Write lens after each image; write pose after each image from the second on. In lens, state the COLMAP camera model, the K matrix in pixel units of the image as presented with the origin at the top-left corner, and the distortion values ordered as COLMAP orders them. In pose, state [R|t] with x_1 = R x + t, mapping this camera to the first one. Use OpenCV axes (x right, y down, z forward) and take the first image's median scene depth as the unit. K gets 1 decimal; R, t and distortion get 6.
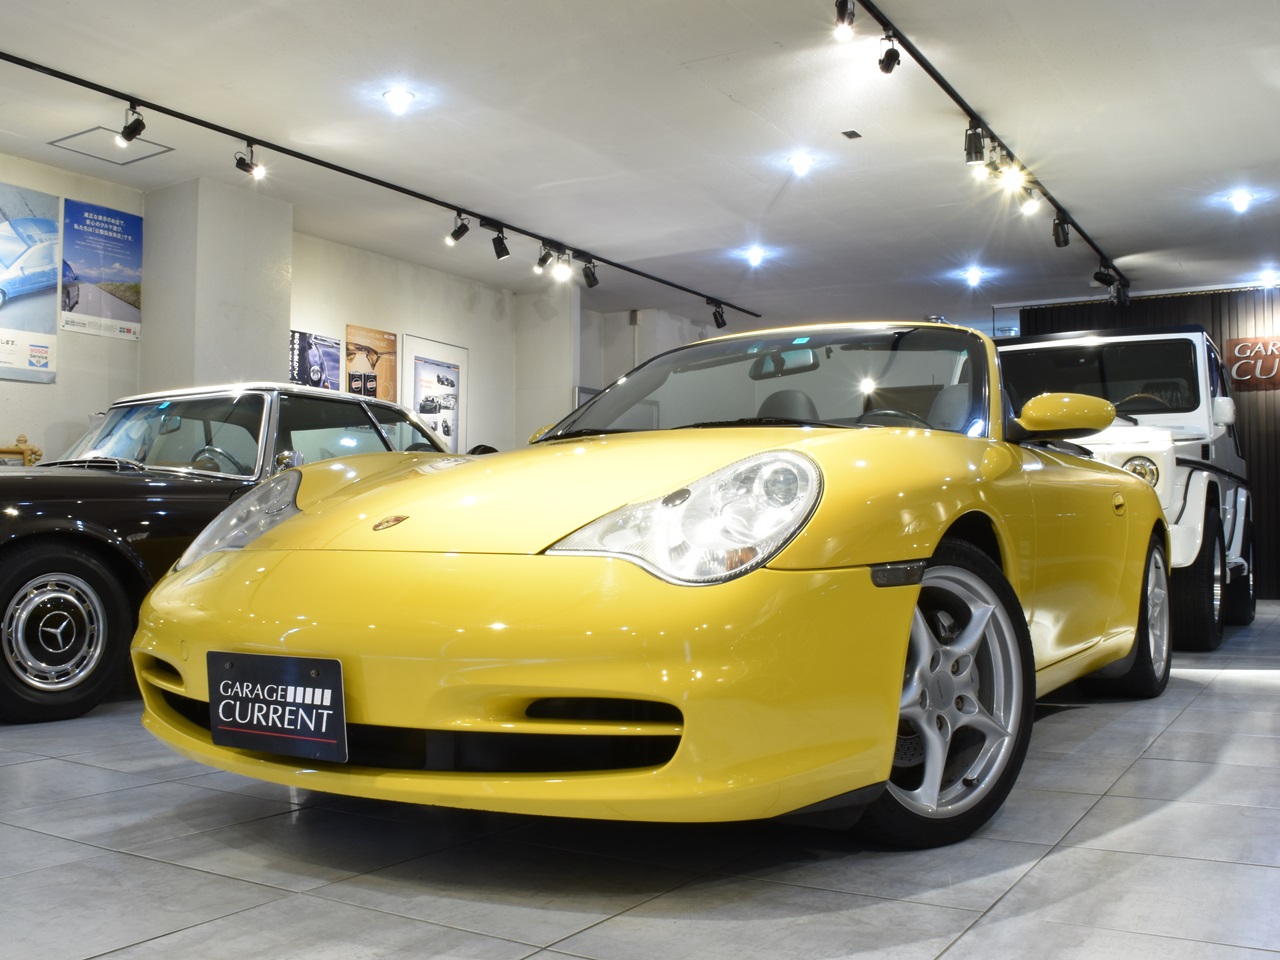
lens RADIAL K [[1189.4, 0, 640.2], [0, 1189.4, 500.1], [0, 0, 1]] dist [-0.011077, -0.008679]
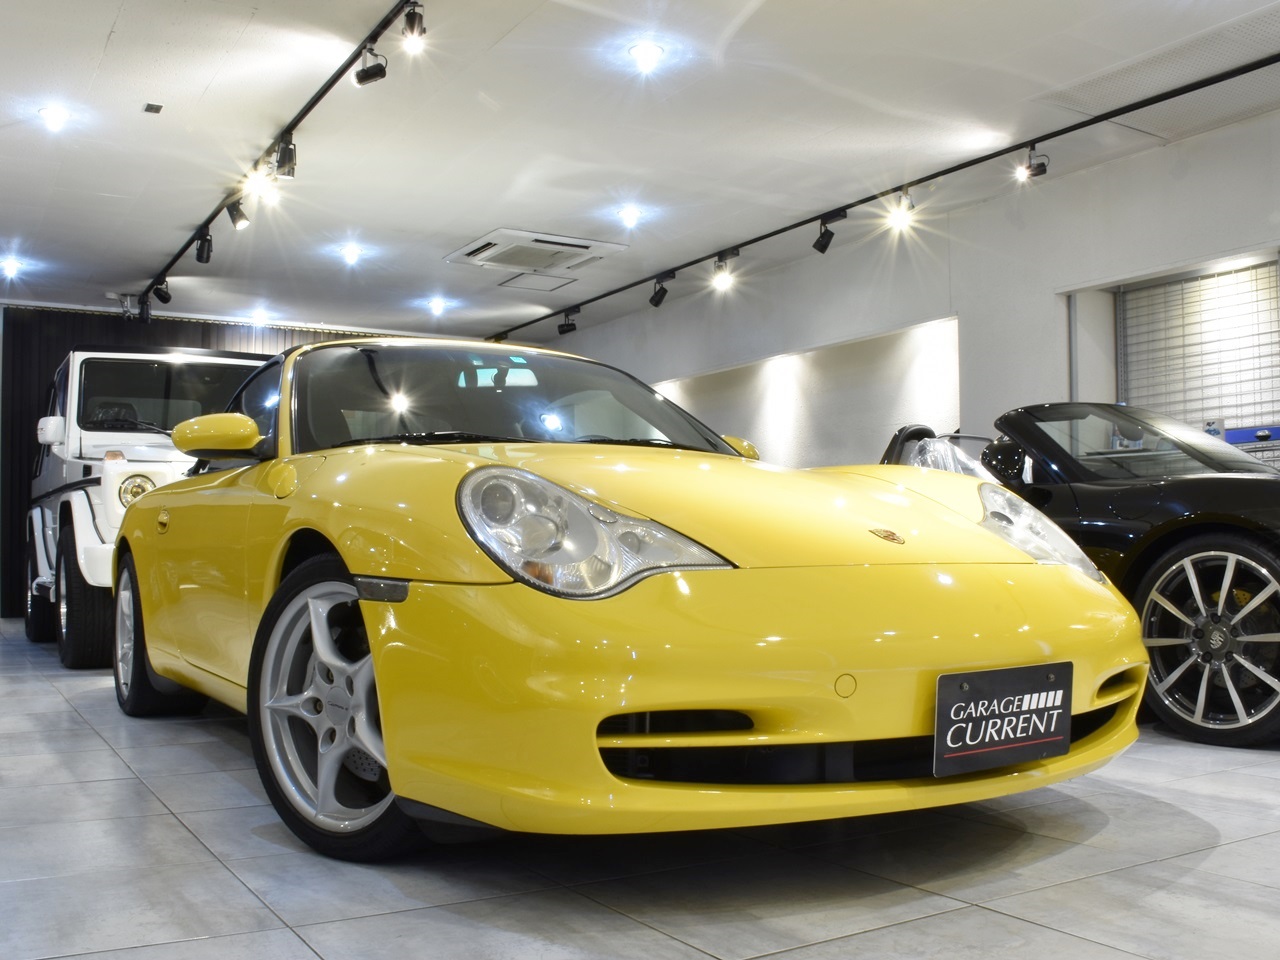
lens RADIAL K [[1220.8, 0, 640.0], [0, 1220.8, 480.0], [0, 0, 1]] dist [-0.099238, 0.000440]
pose [[0.458948, 0.041826, 0.887478, -1.369086], [-0.012418, 0.999096, -0.040665, 0.017235], [-0.888376, 0.007643, 0.459052, 0.809489]]
